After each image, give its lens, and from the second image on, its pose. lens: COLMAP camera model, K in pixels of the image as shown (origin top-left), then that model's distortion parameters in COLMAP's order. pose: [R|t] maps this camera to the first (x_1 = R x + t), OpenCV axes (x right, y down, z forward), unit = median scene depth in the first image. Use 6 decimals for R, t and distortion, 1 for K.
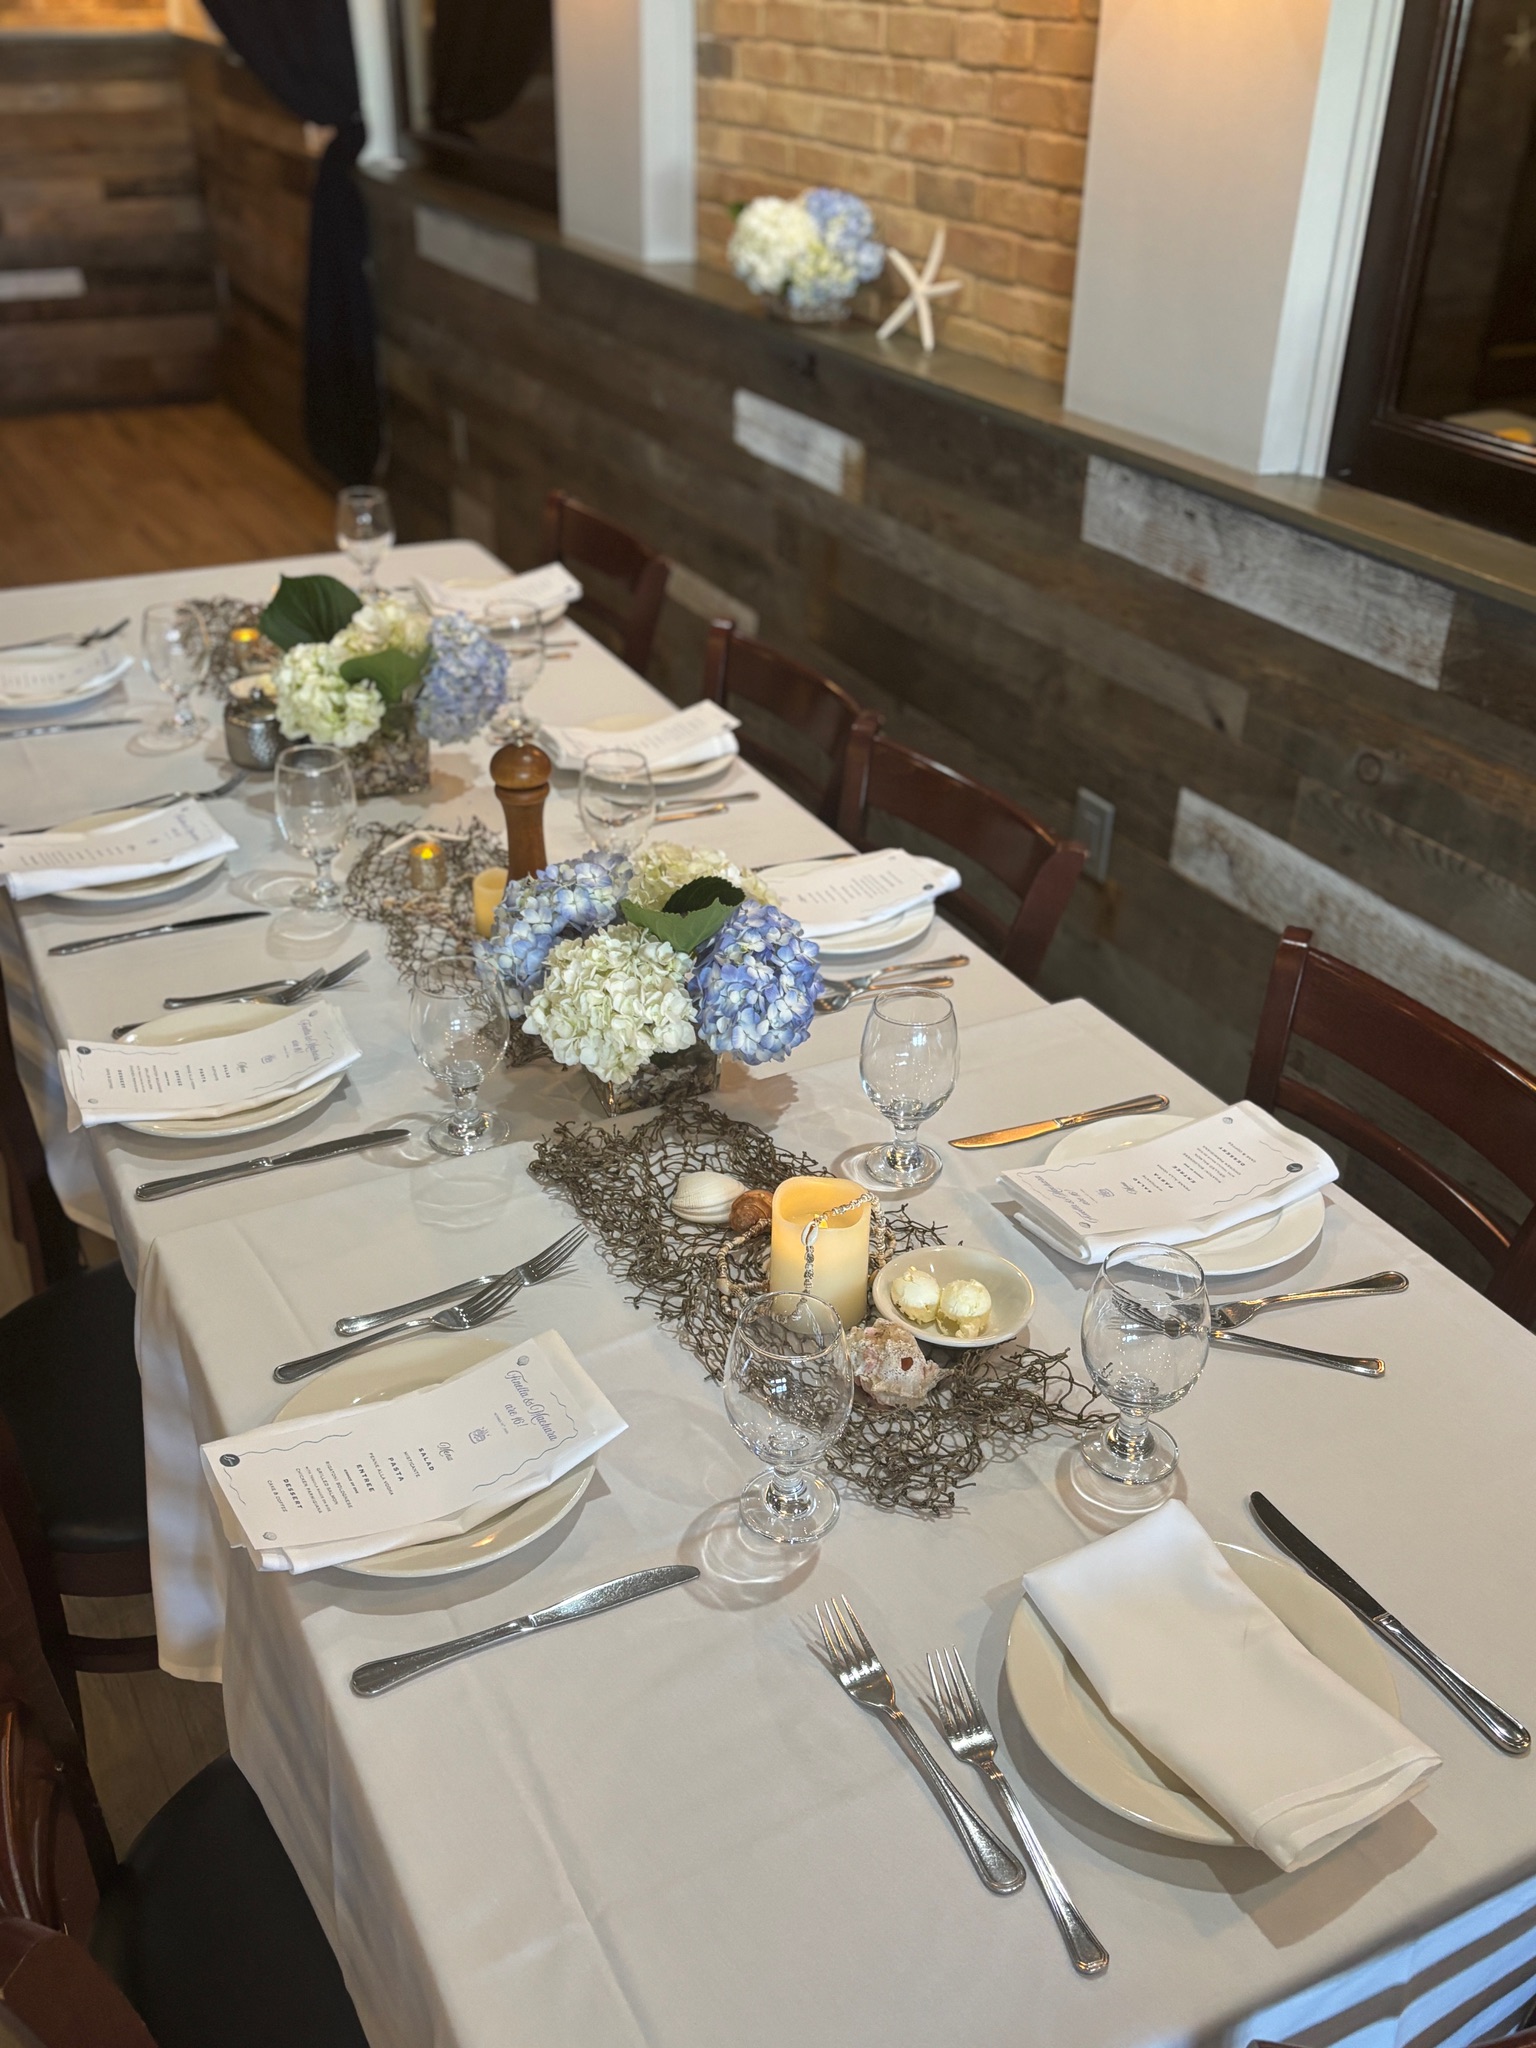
lens RADIAL K [[1916.3, 0, 773.9], [0, 1916.3, 1028.4], [0, 0, 1]] dist [0.027709, 0.000000]
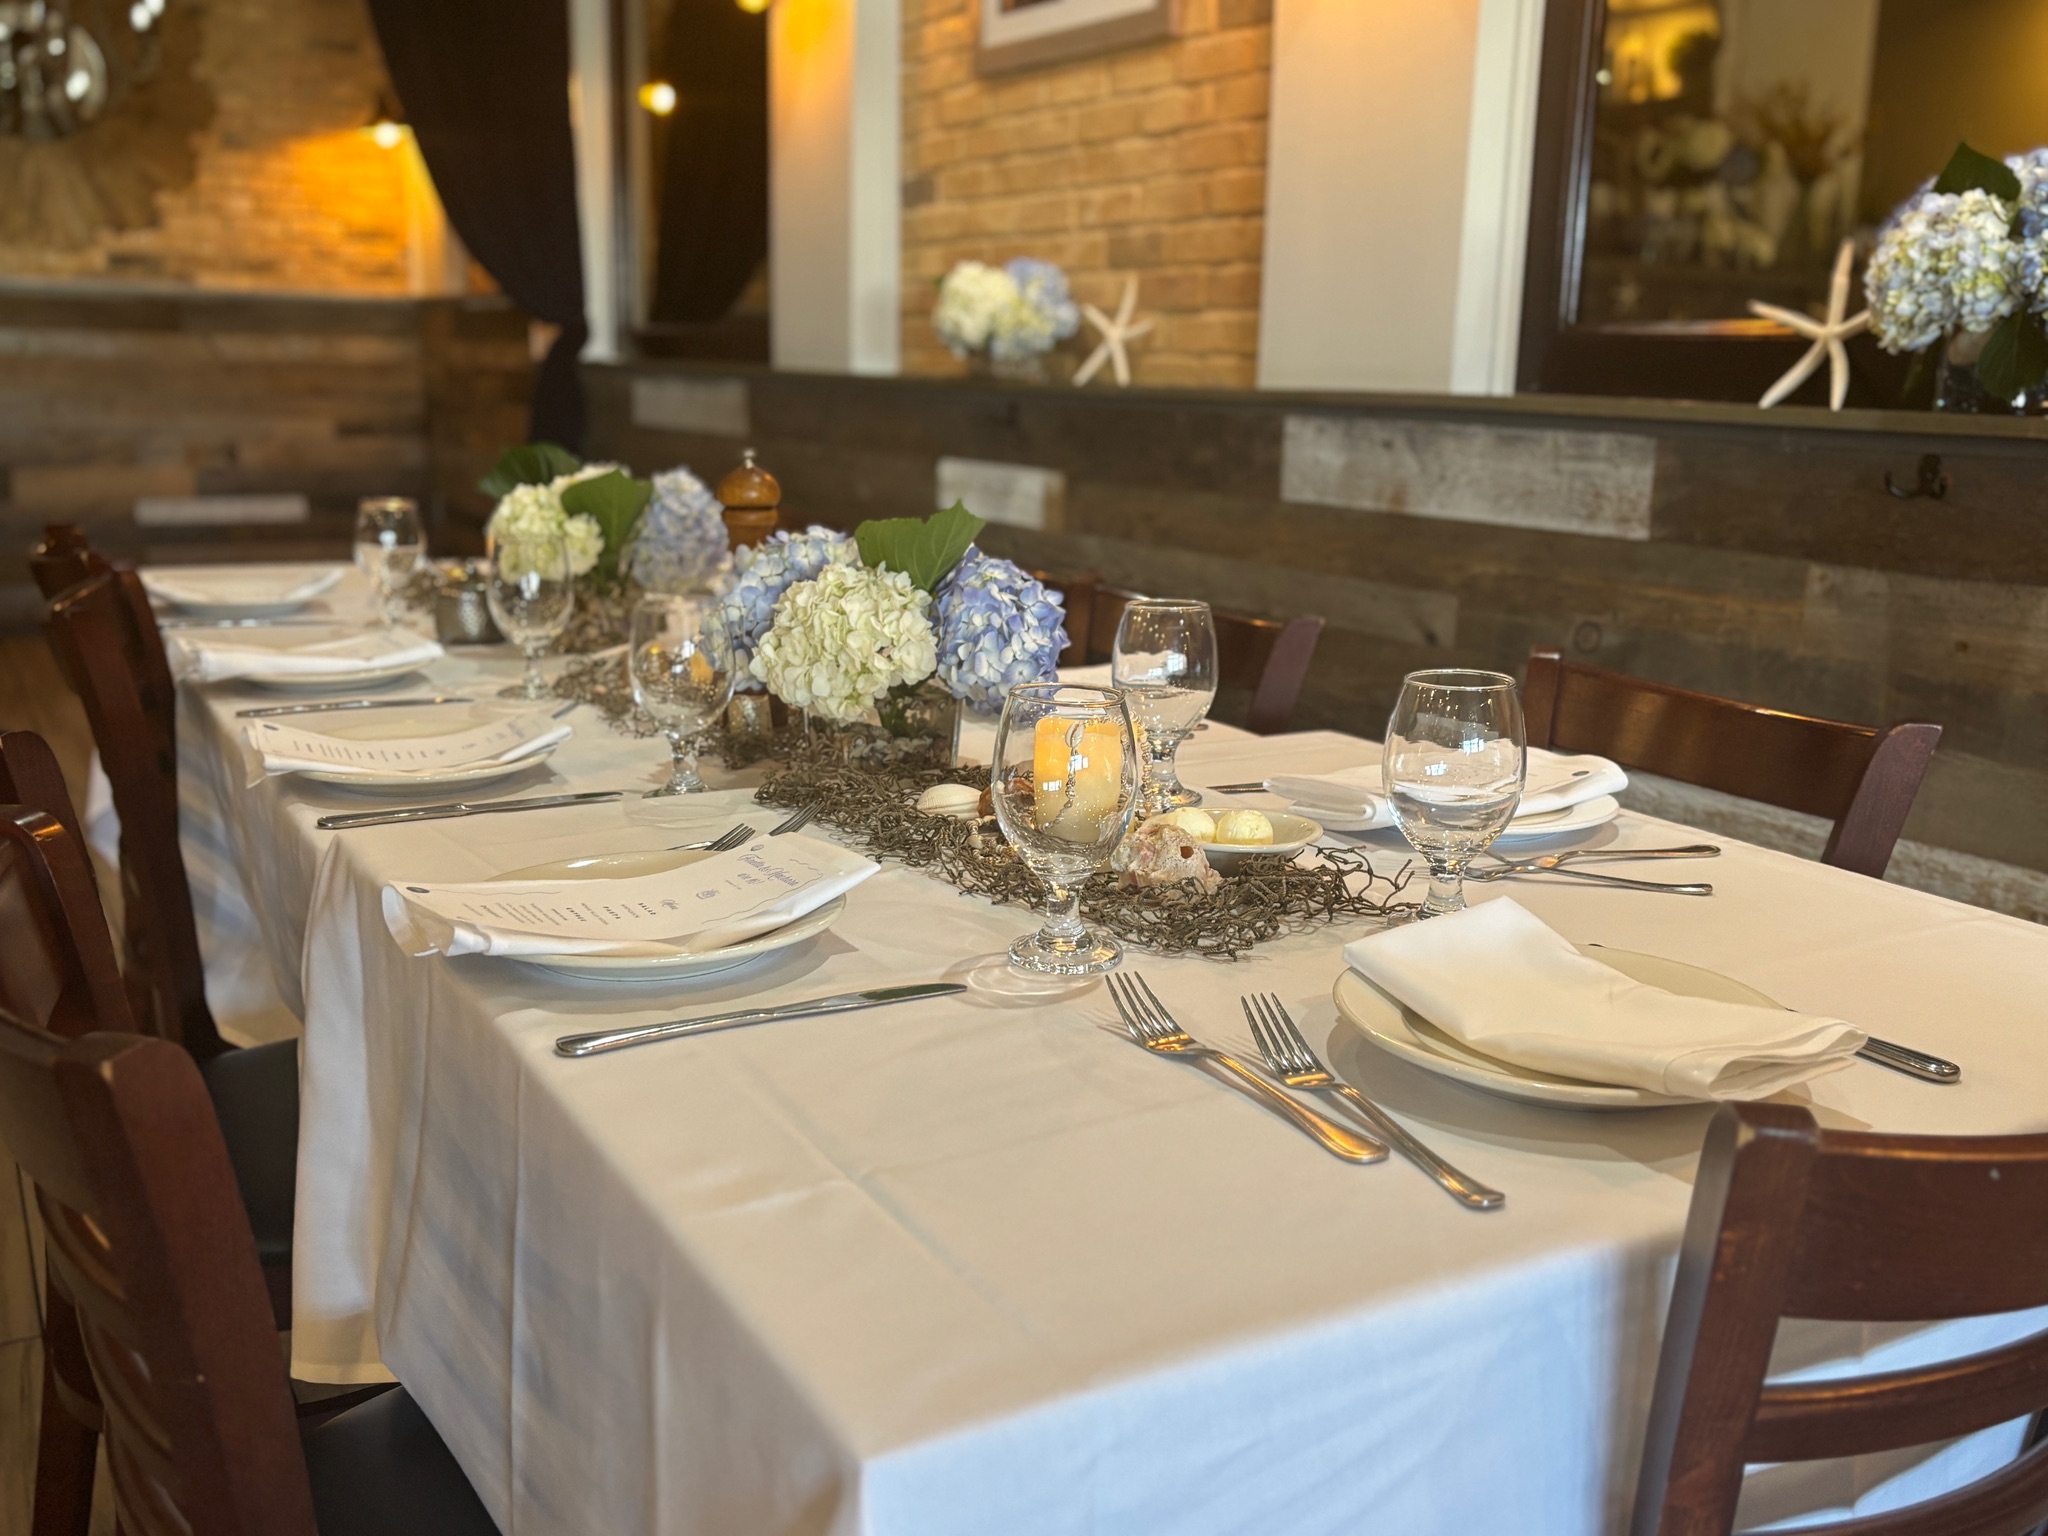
lens RADIAL K [[1916.3, 0, 1017.8], [0, 1916.3, 767.4], [0, 0, 1]] dist [0.027709, 0.000000]
pose [[0.999323, -0.002867, 0.036673, -0.023810], [0.013843, 0.952977, -0.302725, 0.228991], [-0.034081, 0.303028, 0.952372, 0.078418]]
